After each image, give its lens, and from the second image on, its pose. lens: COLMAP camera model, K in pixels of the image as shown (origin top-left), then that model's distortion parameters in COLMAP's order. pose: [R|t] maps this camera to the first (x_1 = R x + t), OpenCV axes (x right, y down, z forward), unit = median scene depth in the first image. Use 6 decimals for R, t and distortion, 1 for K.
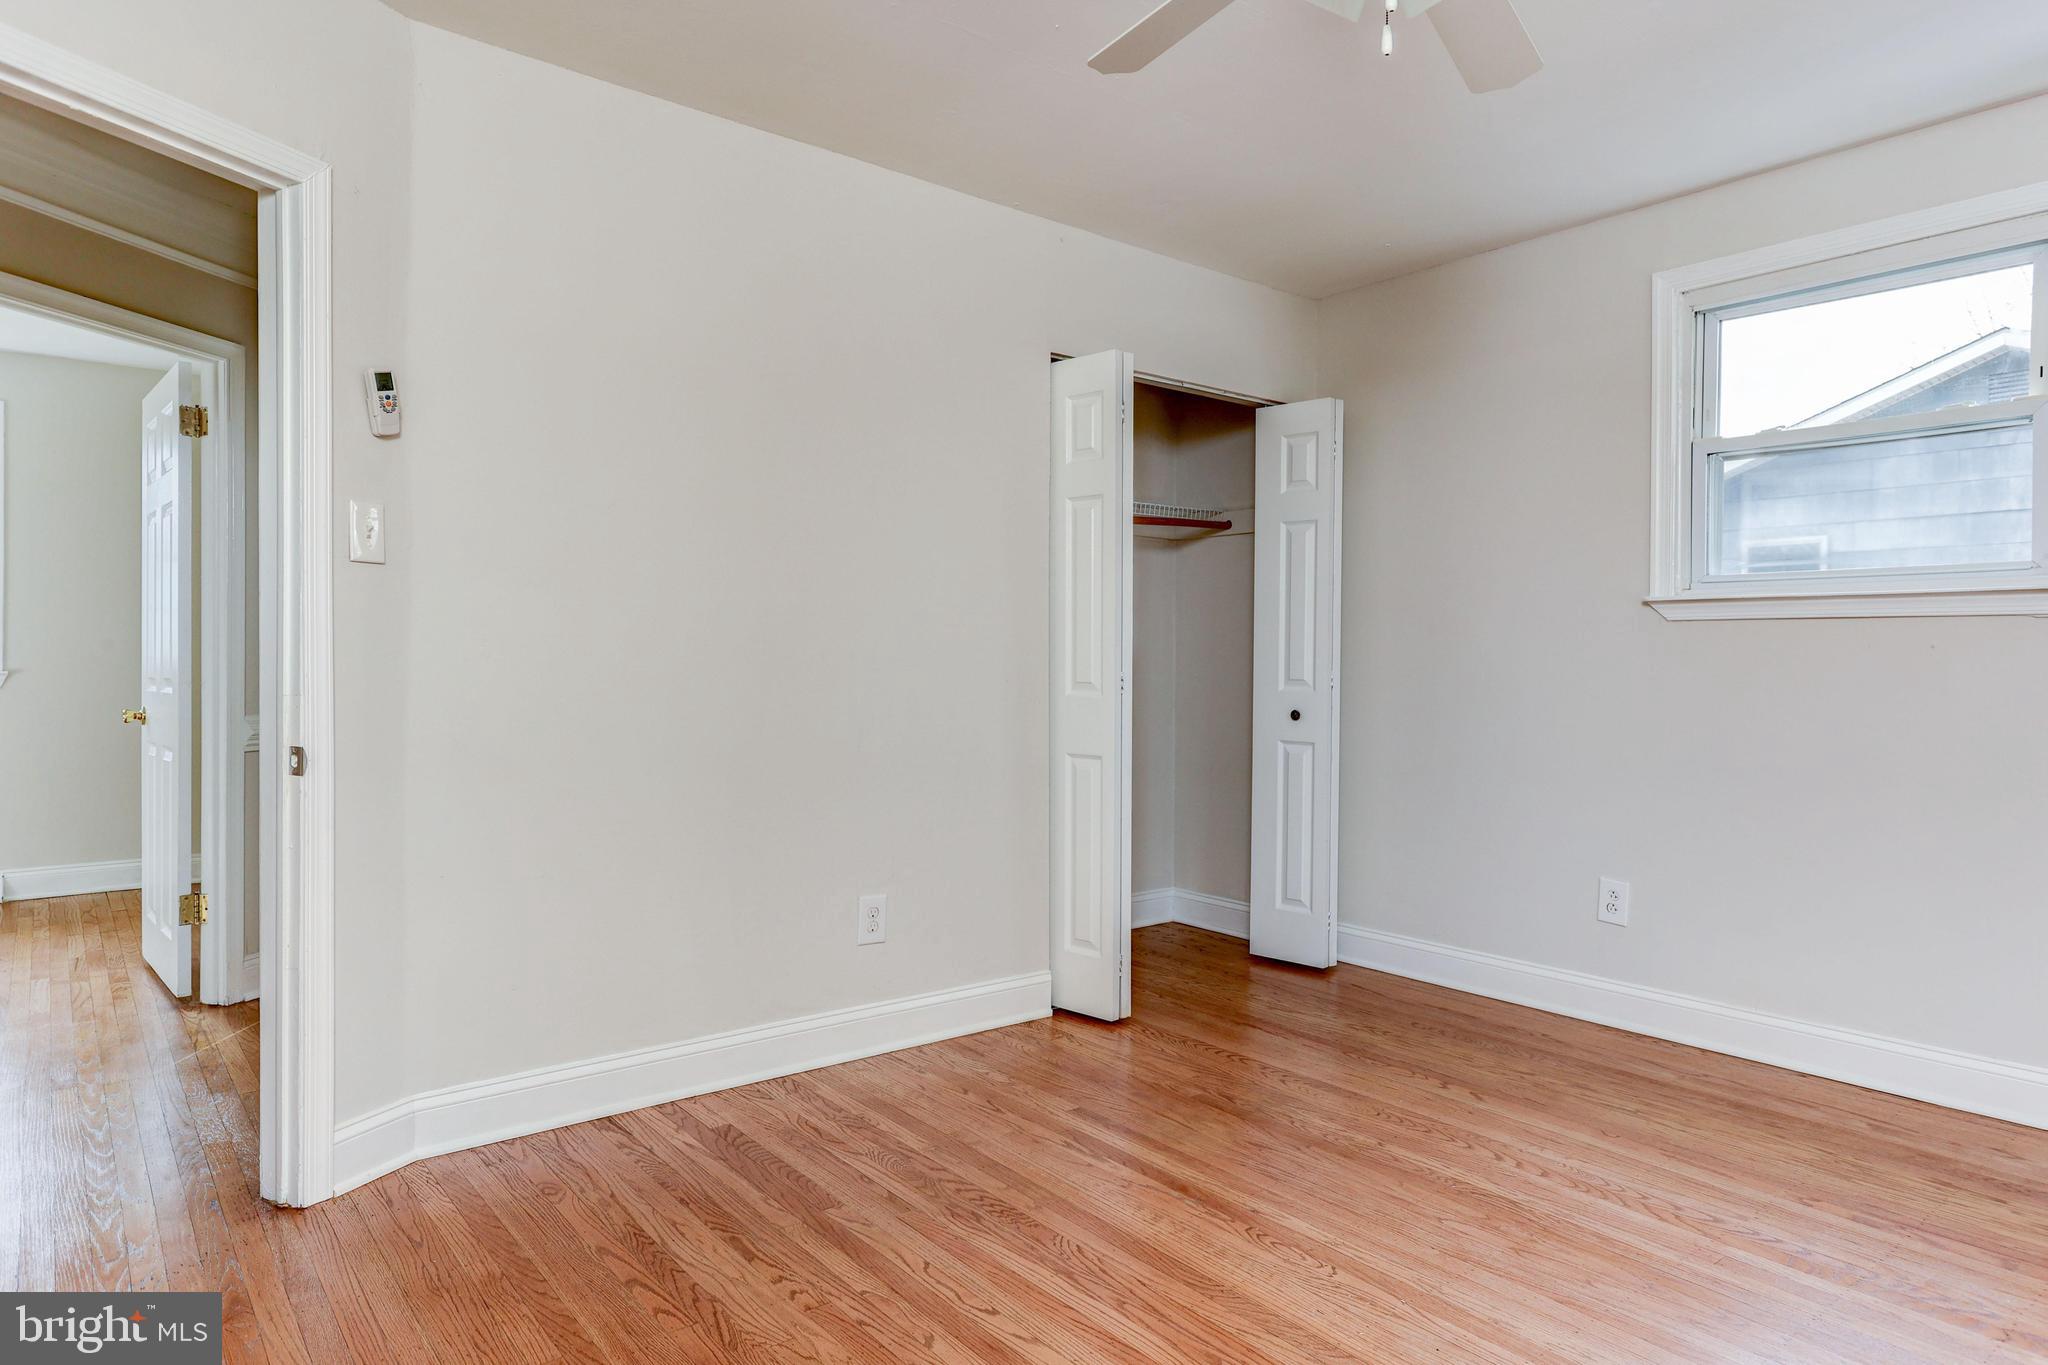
lens RADIAL K [[1207.4, 0, 1018.3], [0, 1207.4, 670.4], [0, 0, 1]] dist [0.010584, -0.008449]
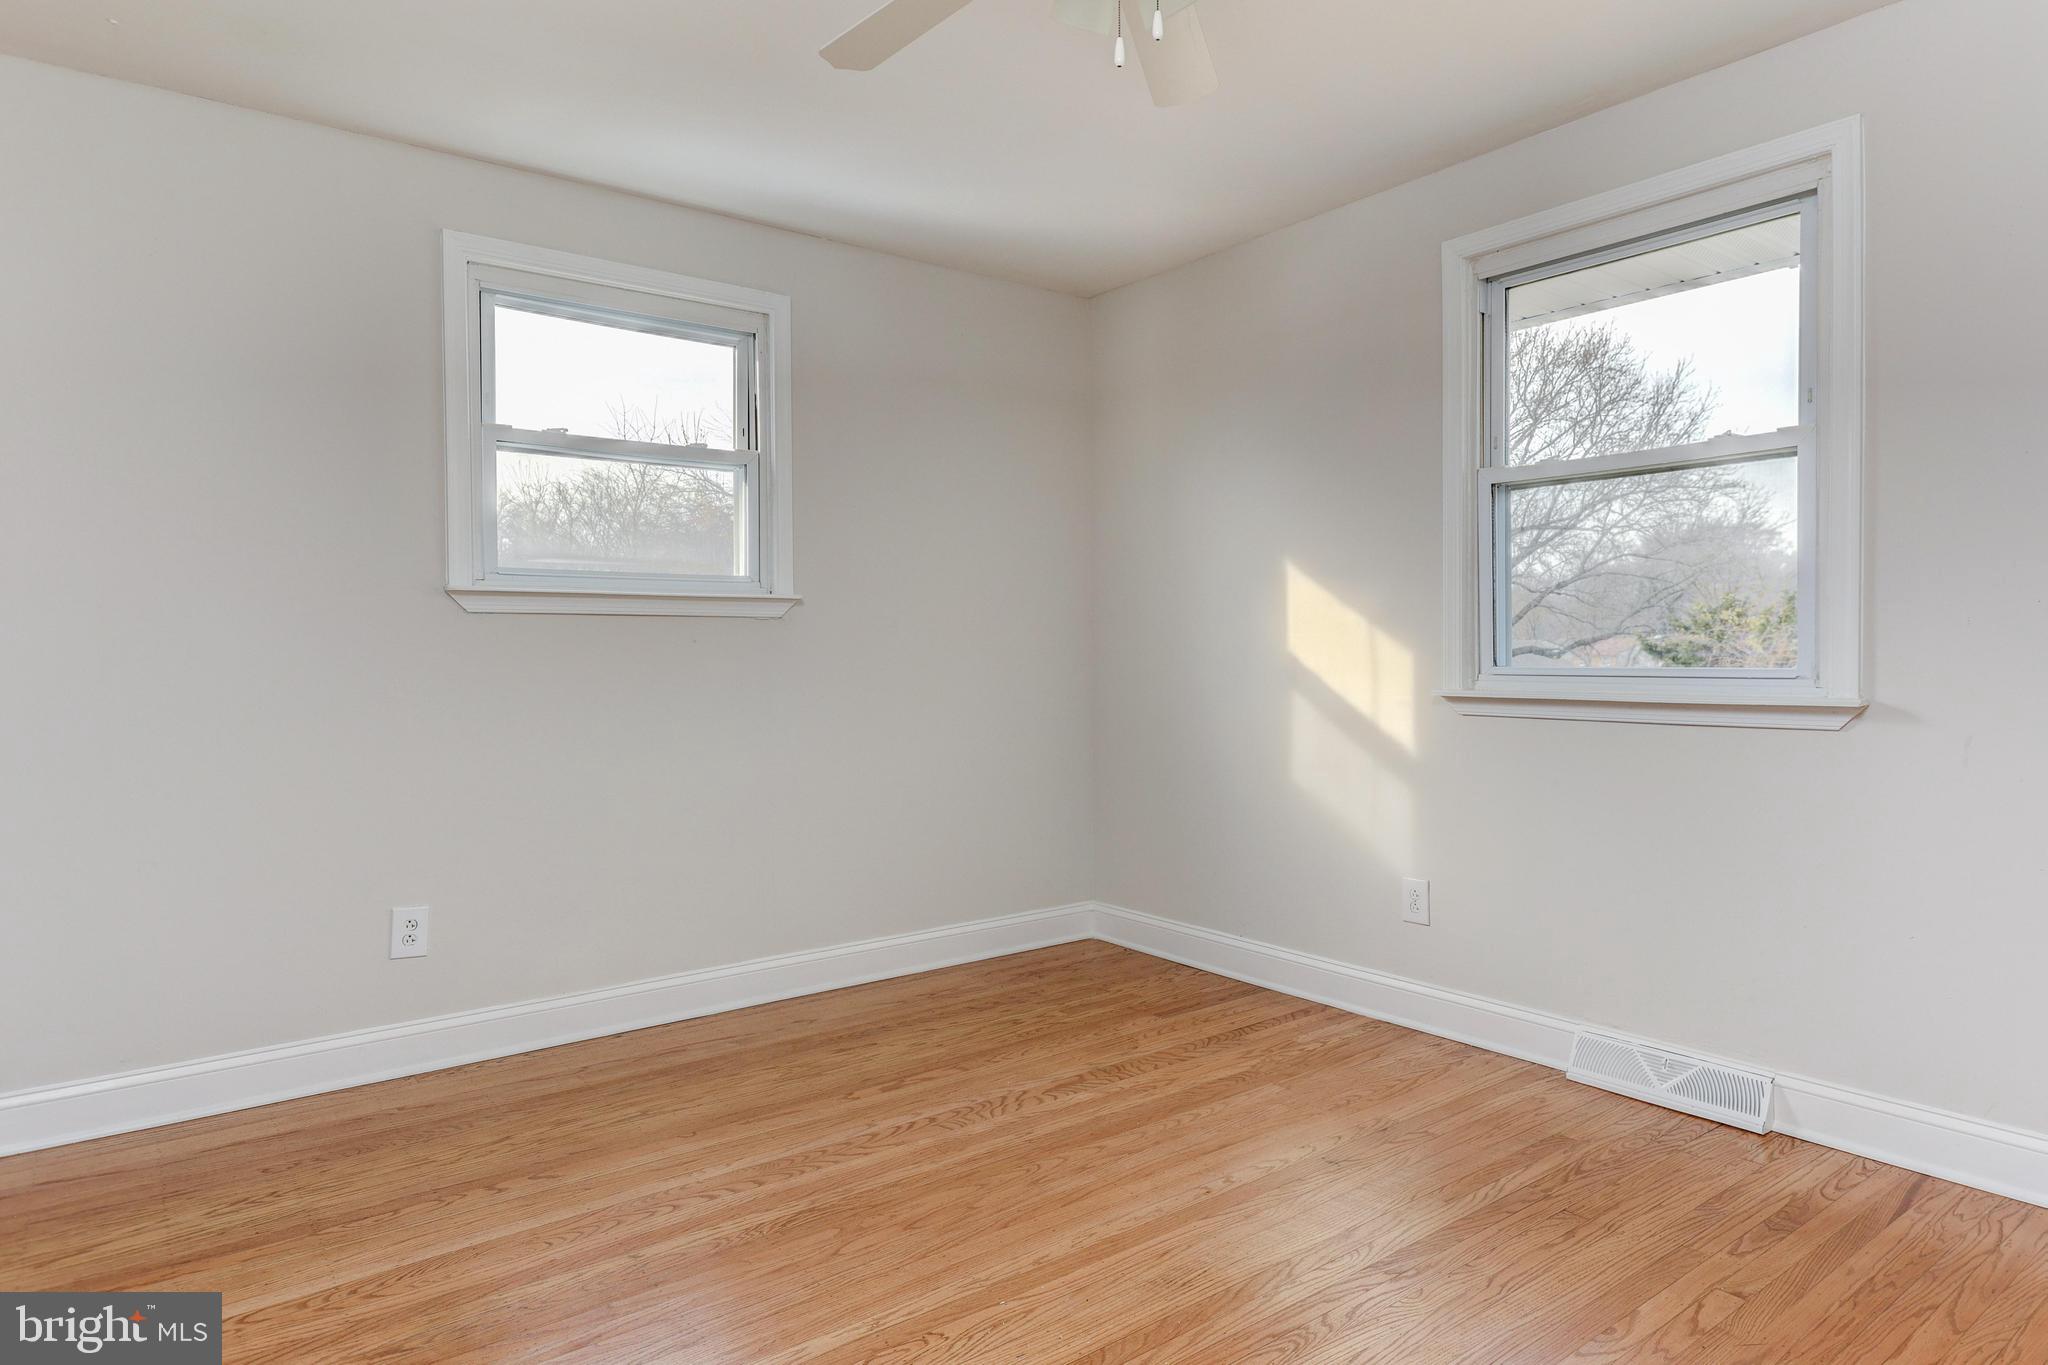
lens RADIAL K [[1207.4, 0, 1014.0], [0, 1207.4, 670.1], [0, 0, 1]] dist [0.010584, -0.008449]
pose [[0.012344, -0.020072, 0.999722, -0.451577], [0.016991, 0.999658, 0.019861, -0.009588], [-0.999779, 0.016741, 0.012680, 0.665766]]
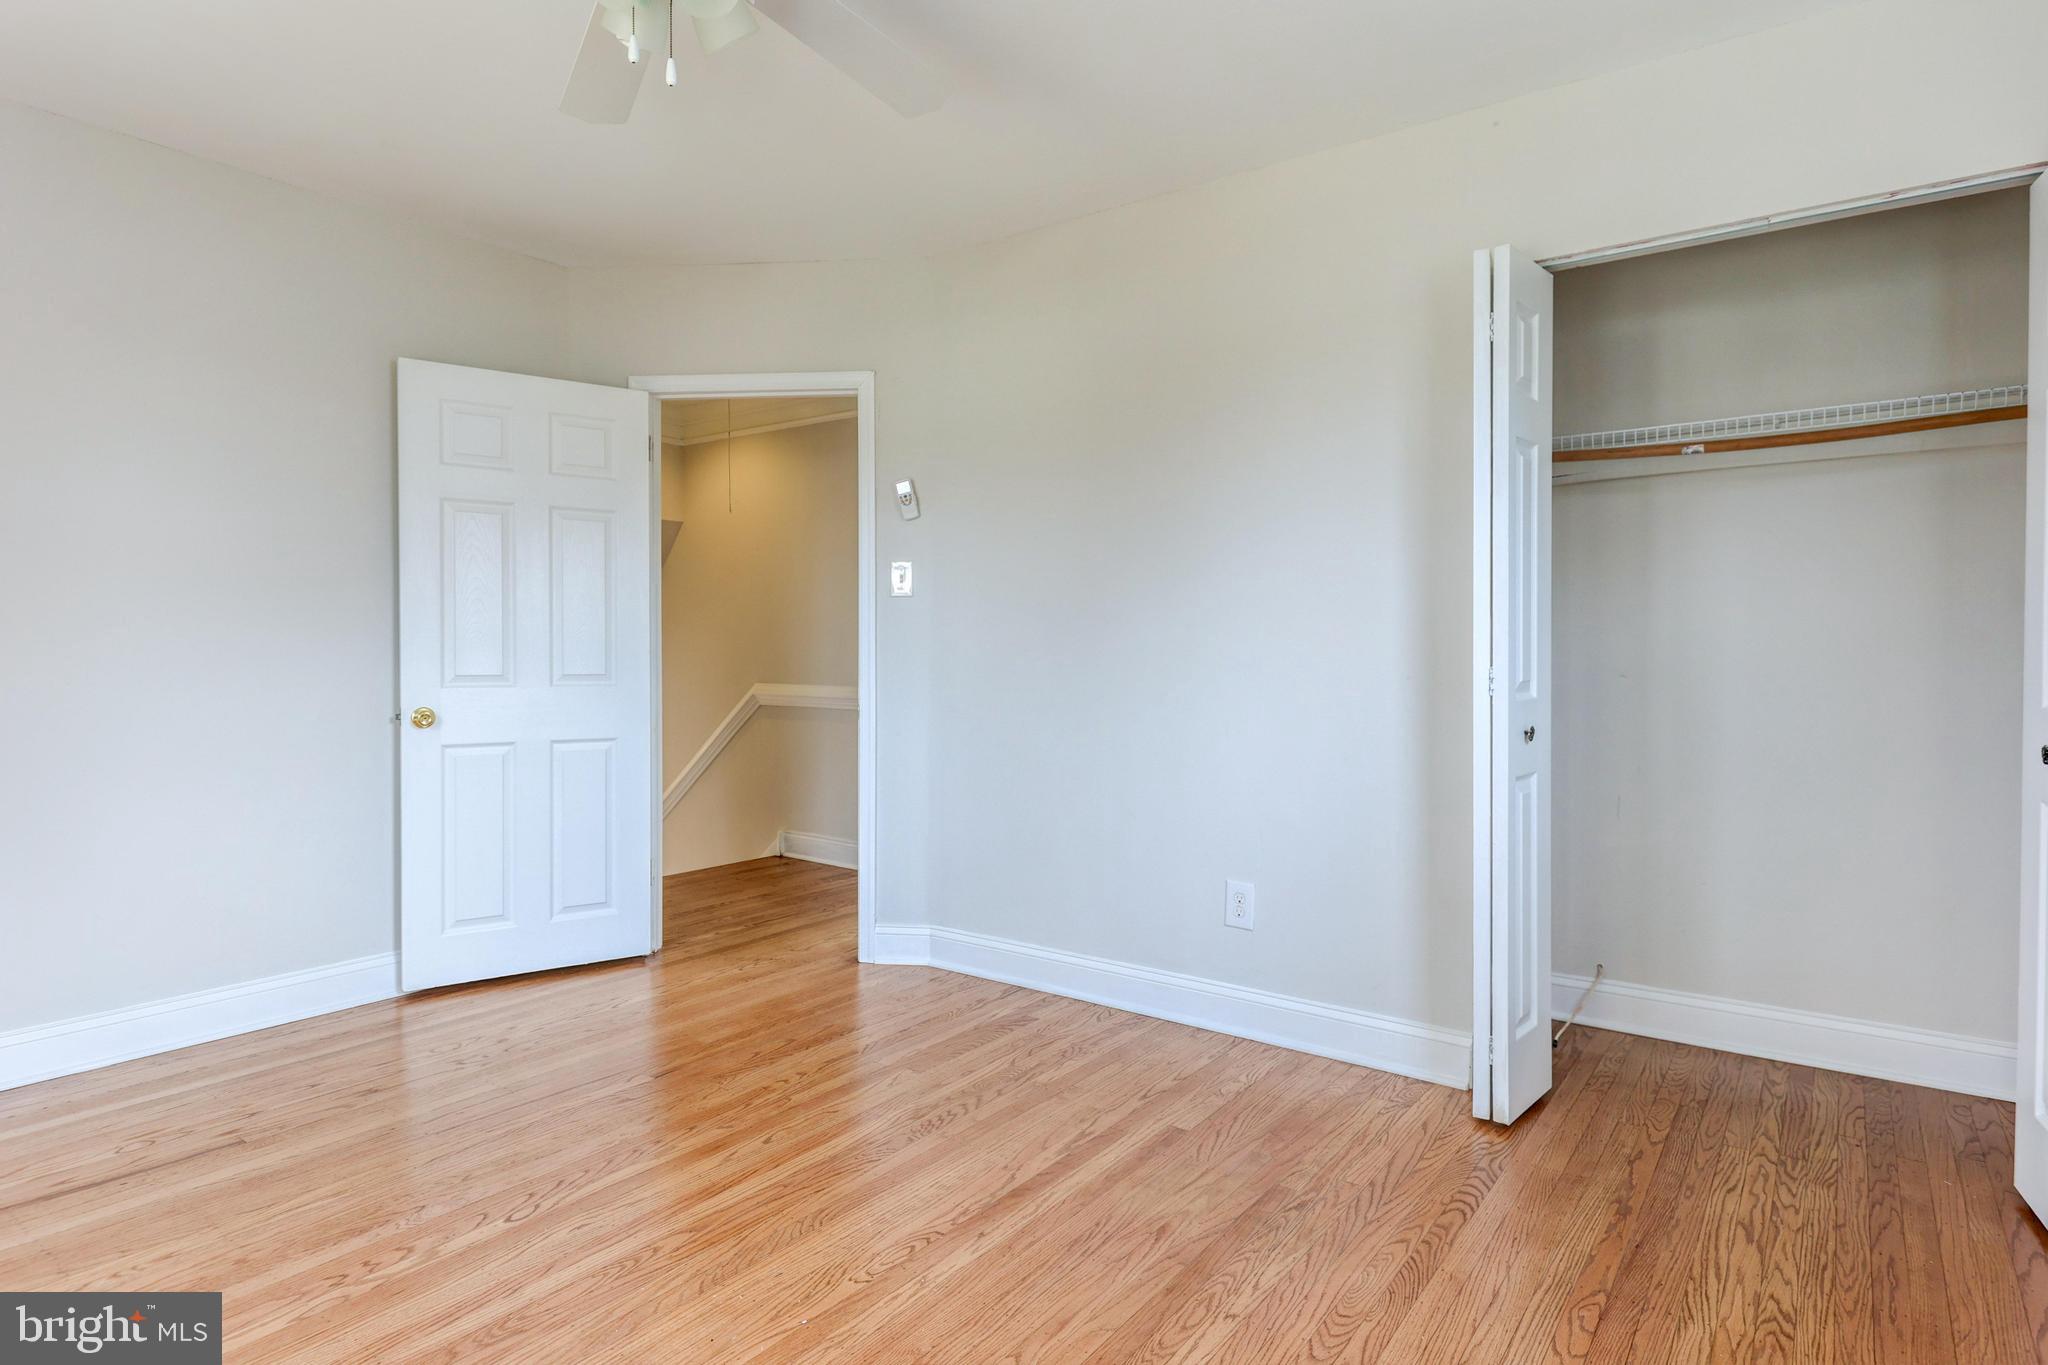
lens RADIAL K [[1107.5, 0, 1018.8], [0, 1107.5, 673.4], [0, 0, 1]] dist [0.002233, -0.000327]
pose [[0.263652, 0.014626, -0.964507, 0.818308], [-0.010426, 0.999870, 0.012312, 0.001539], [0.964562, 0.006810, 0.263770, 0.638636]]
